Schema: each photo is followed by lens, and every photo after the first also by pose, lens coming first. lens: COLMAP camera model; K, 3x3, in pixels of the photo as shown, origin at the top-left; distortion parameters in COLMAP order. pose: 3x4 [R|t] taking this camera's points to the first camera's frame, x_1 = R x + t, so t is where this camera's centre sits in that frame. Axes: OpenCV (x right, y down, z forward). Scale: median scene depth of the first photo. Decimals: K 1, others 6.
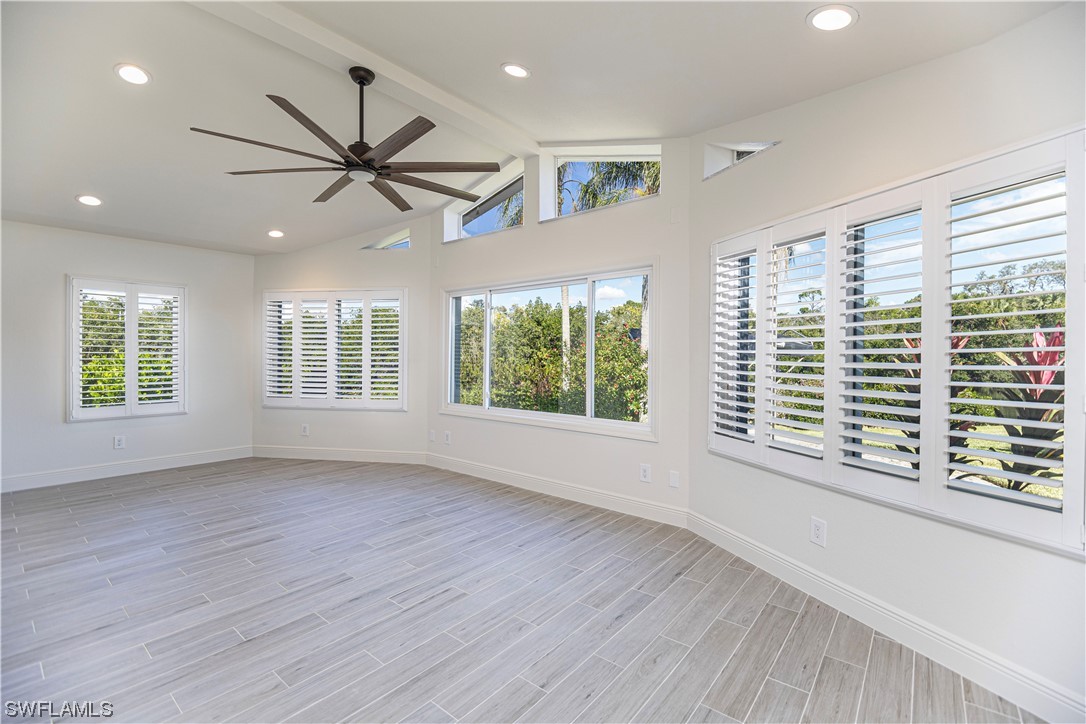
lens RADIAL K [[462.6, 0, 539.5], [0, 462.6, 362.6], [0, 0, 1]] dist [0.001848, 0.000071]
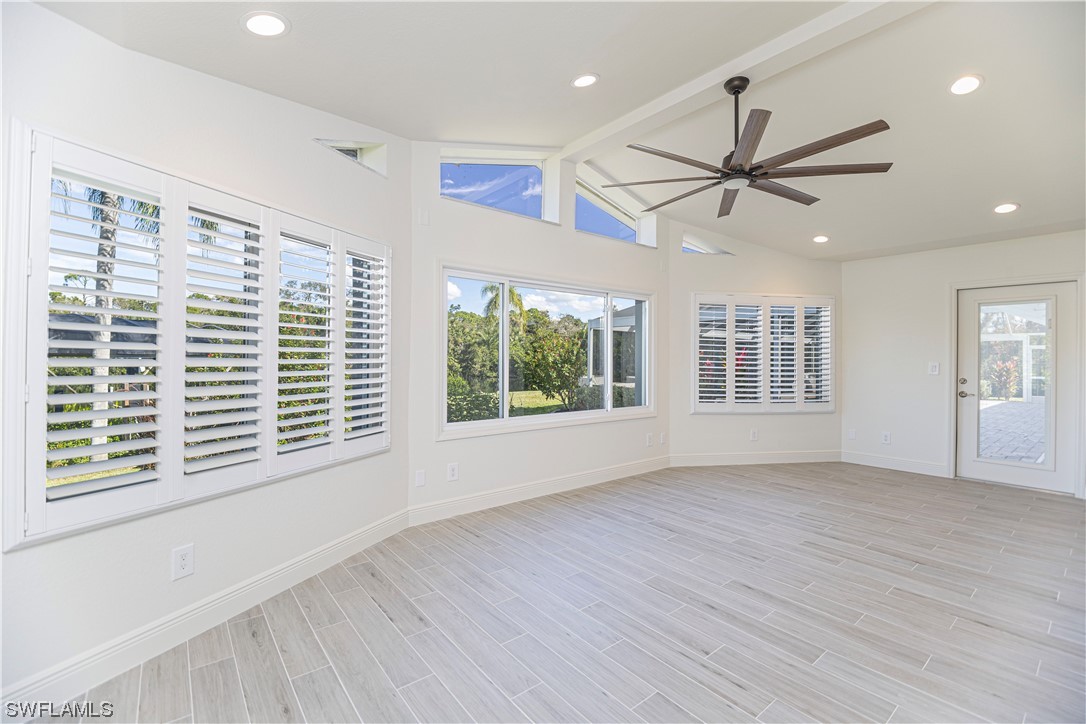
lens RADIAL K [[462.6, 0, 538.0], [0, 462.6, 359.6], [0, 0, 1]] dist [0.001848, 0.000071]
pose [[0.205100, 0.000013, 0.978741, -1.243324], [0.001645, 0.999999, -0.000358, -0.020161], [-0.978740, 0.001684, 0.205100, 1.010782]]
